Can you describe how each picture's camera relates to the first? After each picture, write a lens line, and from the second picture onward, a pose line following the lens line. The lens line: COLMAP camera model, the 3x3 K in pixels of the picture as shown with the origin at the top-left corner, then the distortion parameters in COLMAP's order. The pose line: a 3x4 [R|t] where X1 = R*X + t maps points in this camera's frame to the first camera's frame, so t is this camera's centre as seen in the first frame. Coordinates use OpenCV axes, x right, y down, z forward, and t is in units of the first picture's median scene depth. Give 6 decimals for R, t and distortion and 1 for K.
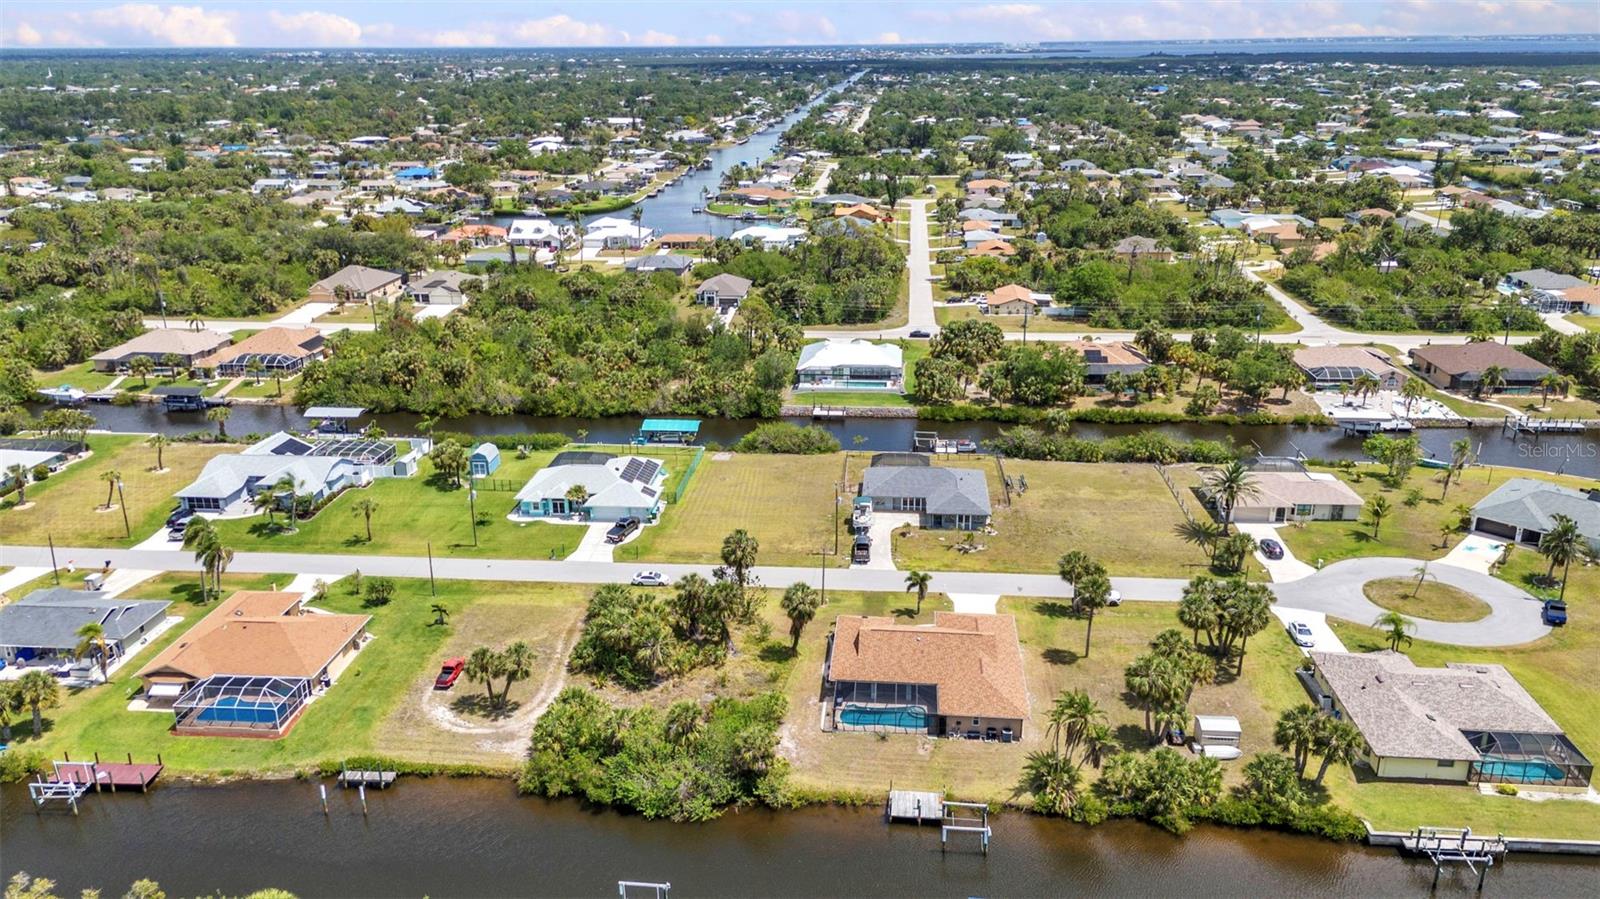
lens RADIAL K [[1172.5, 0, 800.0], [0, 1172.5, 449.5], [0, 0, 1]] dist [0.081004, -0.079245]
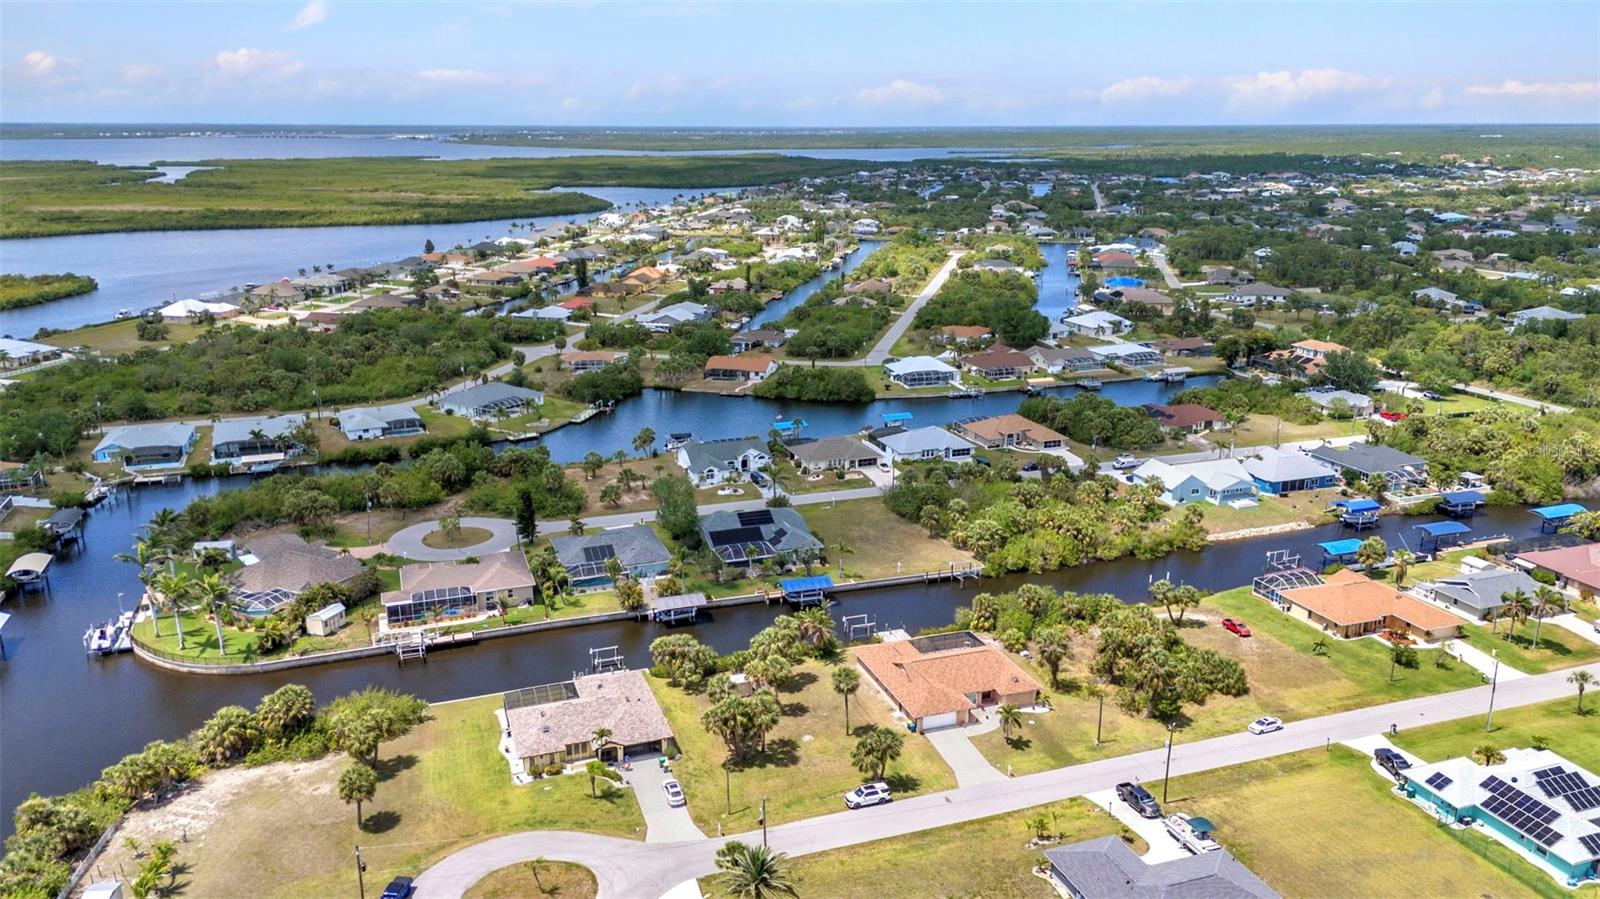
lens RADIAL K [[1172.5, 0, 800.0], [0, 1172.5, 449.5], [0, 0, 1]] dist [0.081004, -0.079245]
pose [[-0.906738, 0.120691, -0.404055, 0.471920], [-0.130383, 0.830981, 0.540806, -0.446533], [0.401032, 0.543051, -0.737746, 1.103318]]
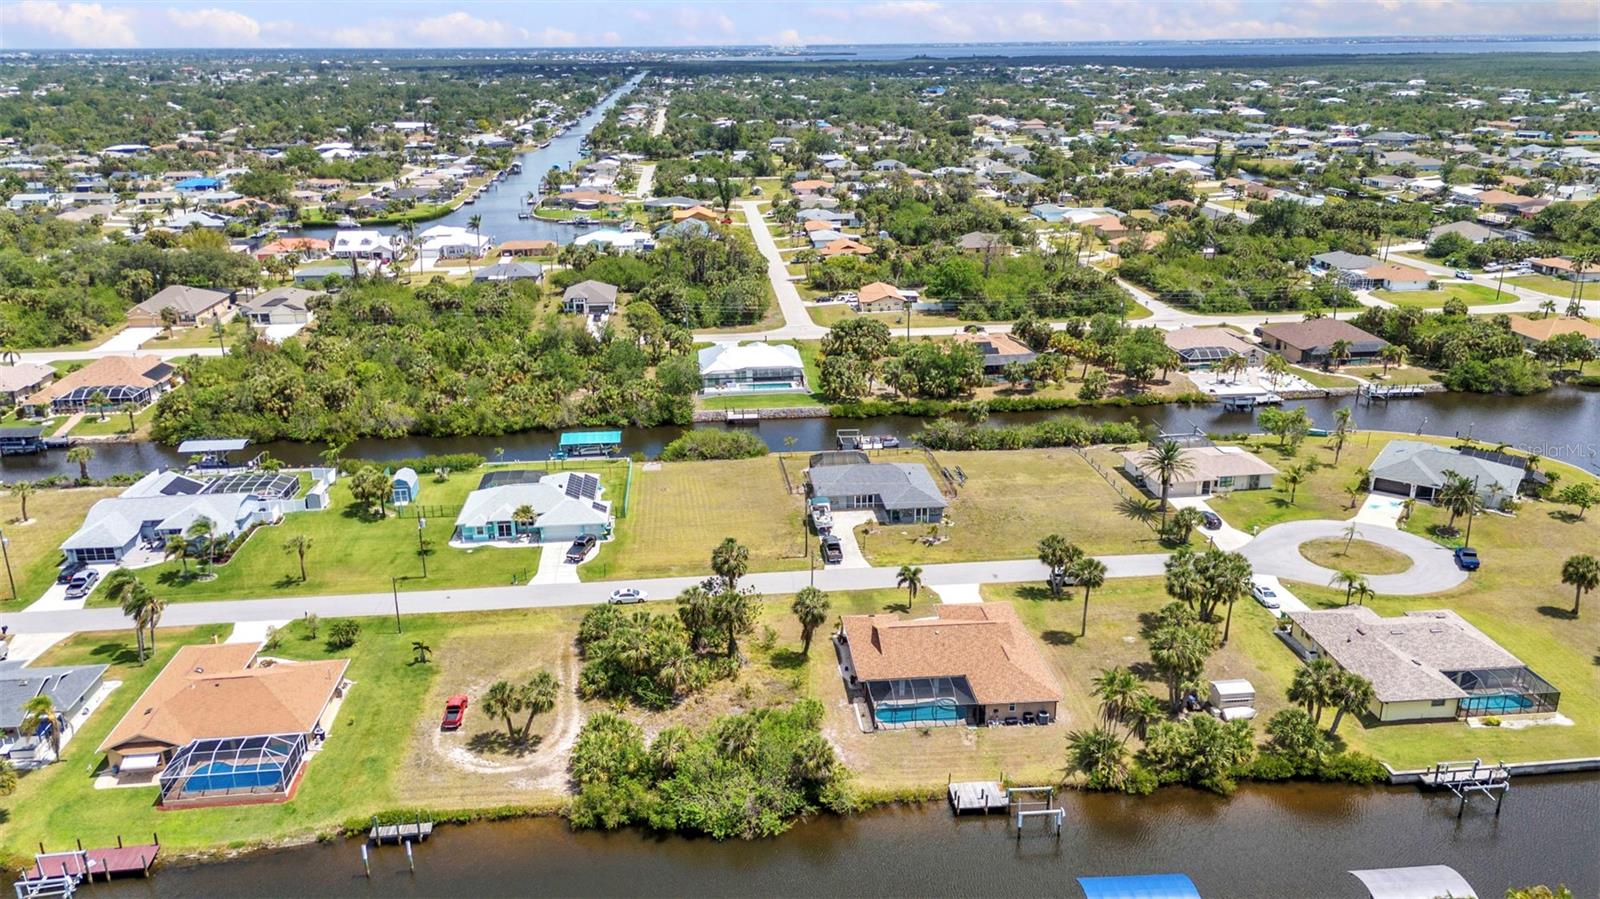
lens RADIAL K [[1172.5, 0, 800.0], [0, 1172.5, 449.5], [0, 0, 1]] dist [0.081004, -0.079245]
pose [[0.982689, -0.060510, 0.175101, -0.113300], [0.060797, 0.998143, 0.003731, -0.004306], [-0.175001, 0.006980, 0.984543, 0.014173]]
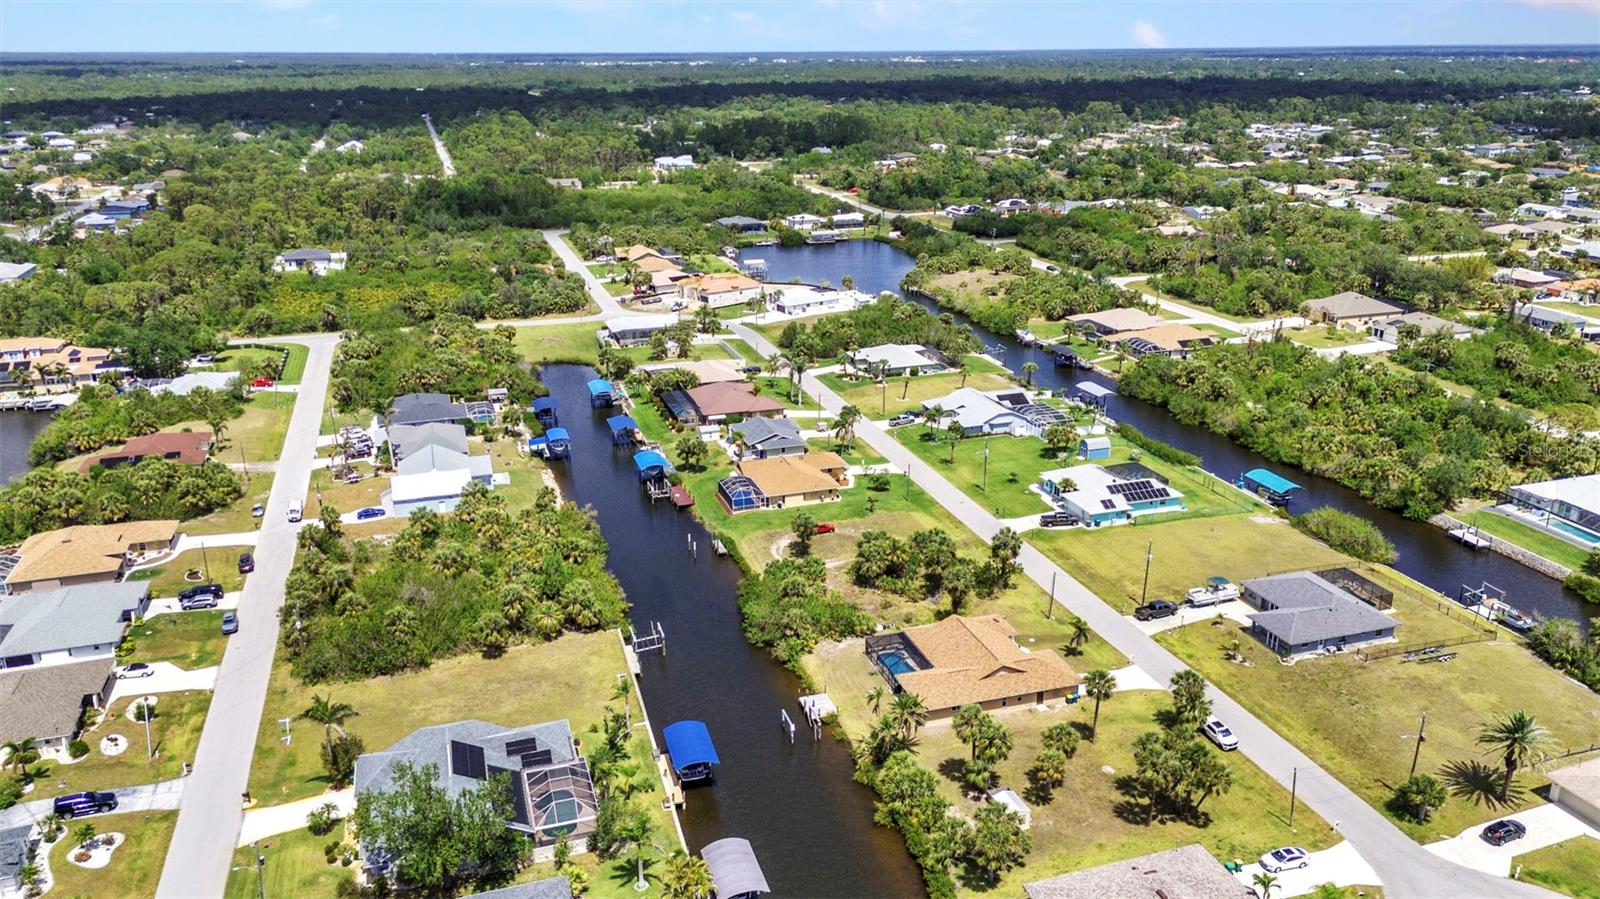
lens RADIAL K [[1172.5, 0, 800.0], [0, 1172.5, 449.5], [0, 0, 1]] dist [0.081004, -0.079245]
pose [[0.394825, 0.302267, -0.867610, 0.635519], [-0.298012, 0.935407, 0.190270, -0.124198], [0.869081, 0.183435, 0.459401, 0.159951]]
